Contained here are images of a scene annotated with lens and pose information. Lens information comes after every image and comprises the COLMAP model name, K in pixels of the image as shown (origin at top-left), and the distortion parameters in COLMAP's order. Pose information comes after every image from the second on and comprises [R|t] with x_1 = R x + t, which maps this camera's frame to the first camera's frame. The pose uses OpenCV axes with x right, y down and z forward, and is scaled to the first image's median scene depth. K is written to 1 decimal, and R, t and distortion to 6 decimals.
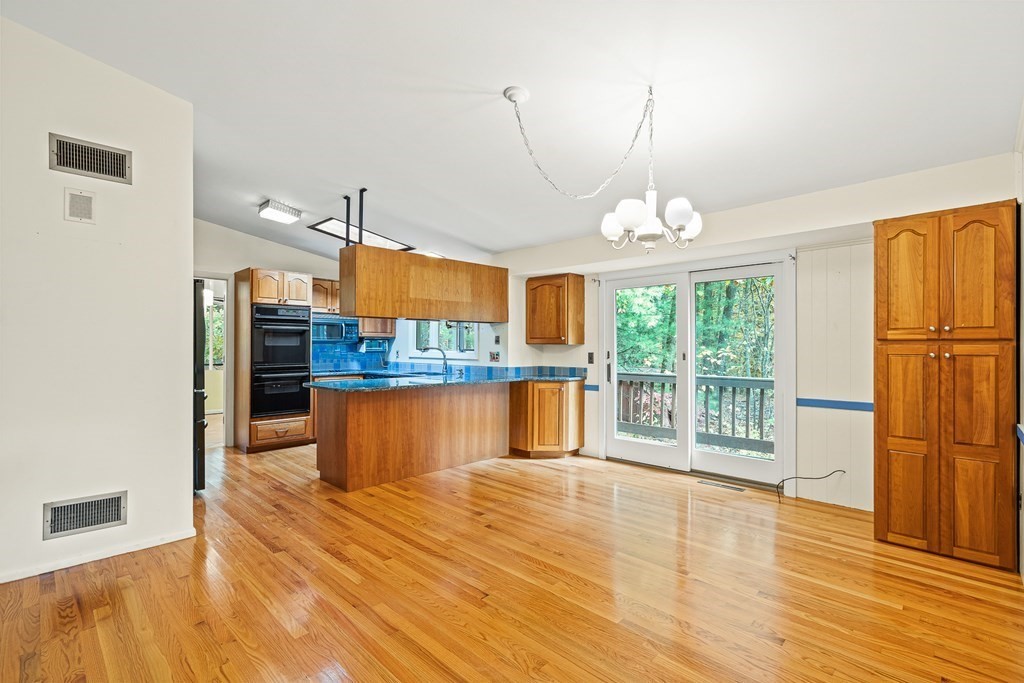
lens RADIAL K [[463.4, 0, 511.2], [0, 463.4, 344.2], [0, 0, 1]] dist [-0.003155, 0.001229]
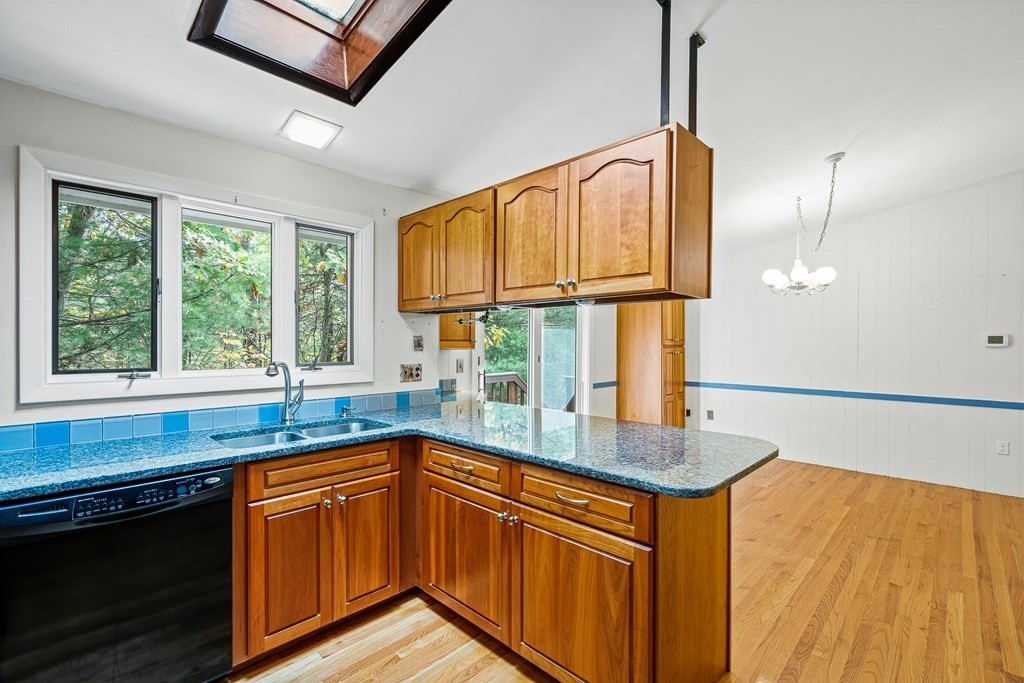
lens RADIAL K [[463.4, 0, 509.7], [0, 463.4, 343.8], [0, 0, 1]] dist [-0.003155, 0.001229]
pose [[0.006963, -0.005629, 0.999960, -0.612562], [-0.004343, 0.999975, 0.005659, -0.012329], [-0.999966, -0.004382, 0.006939, 0.903559]]
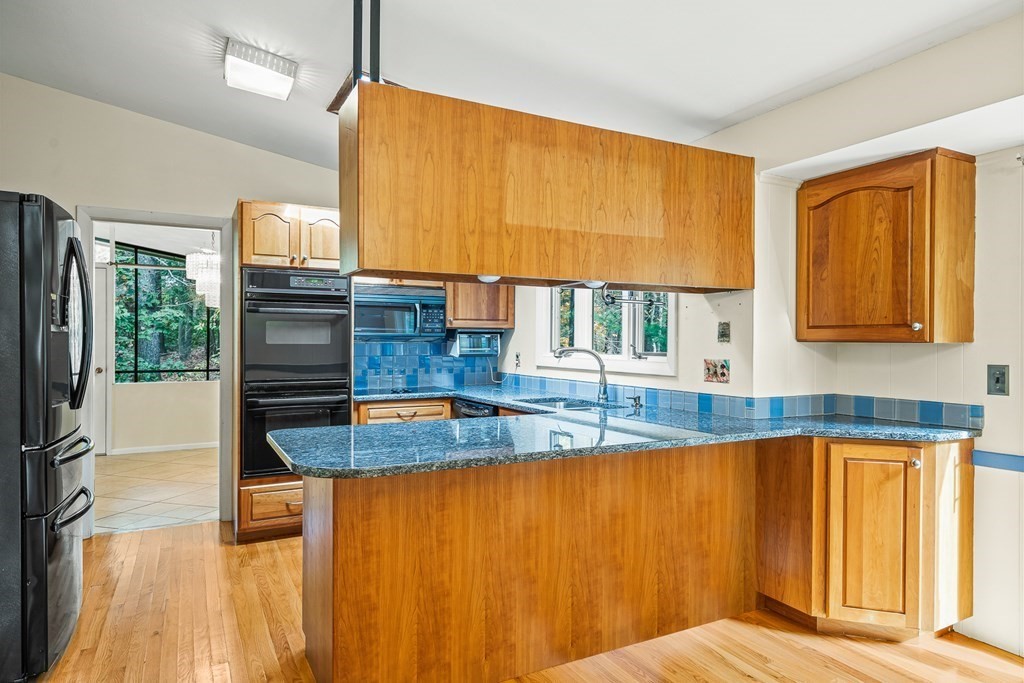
lens RADIAL K [[610.2, 0, 510.7], [0, 610.2, 346.0], [0, 0, 1]] dist [0.010352, 0.002342]
pose [[0.951943, 0.002138, -0.306269, -0.045725], [0.000606, 0.999961, 0.008864, -0.001172], [0.306276, -0.008623, 0.951904, 0.416243]]
